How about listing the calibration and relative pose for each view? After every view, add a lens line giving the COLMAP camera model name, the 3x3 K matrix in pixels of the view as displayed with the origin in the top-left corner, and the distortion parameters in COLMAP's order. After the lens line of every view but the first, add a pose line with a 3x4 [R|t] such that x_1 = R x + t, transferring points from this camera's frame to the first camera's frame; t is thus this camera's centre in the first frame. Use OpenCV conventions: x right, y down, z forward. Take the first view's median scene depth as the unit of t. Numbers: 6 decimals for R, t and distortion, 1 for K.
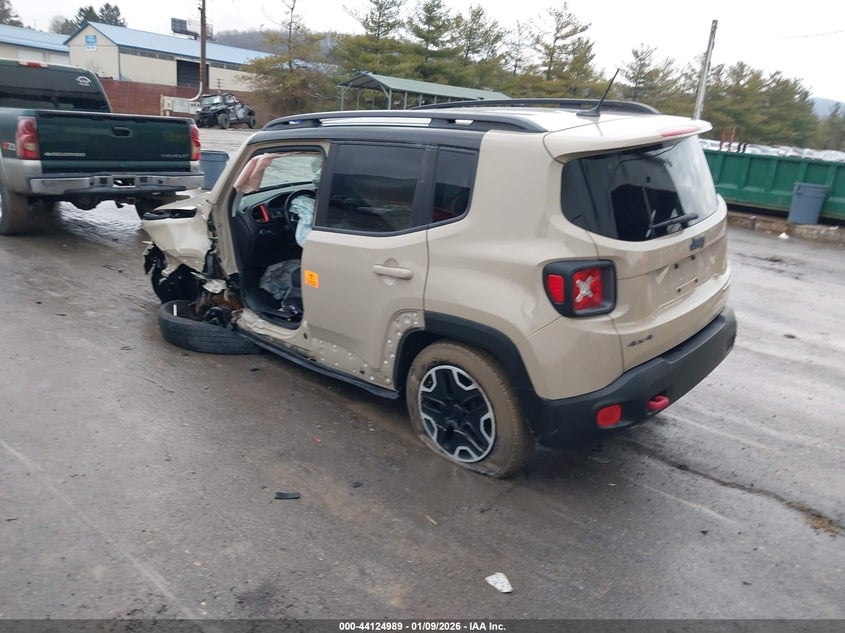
lens RADIAL K [[674.7, 0, 436.0], [0, 674.7, 317.5], [0, 0, 1]] dist [0.005027, -0.001316]
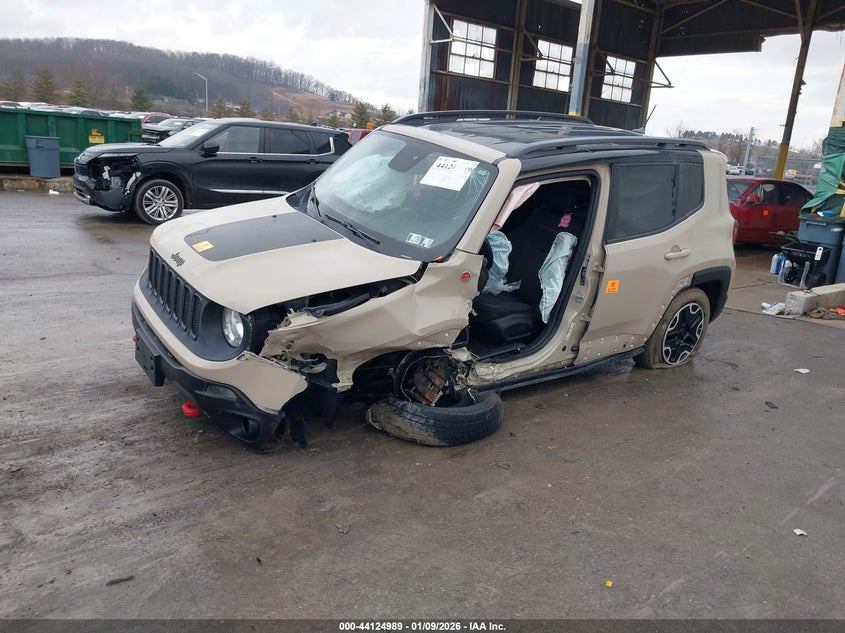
lens RADIAL K [[674.7, 0, 436.0], [0, 674.7, 317.5], [0, 0, 1]] dist [0.005027, -0.001316]
pose [[0.181299, -0.318416, 0.930453, -1.447989], [0.218084, 0.935592, 0.277681, -0.429484], [-0.958942, 0.152574, 0.239064, 1.127957]]
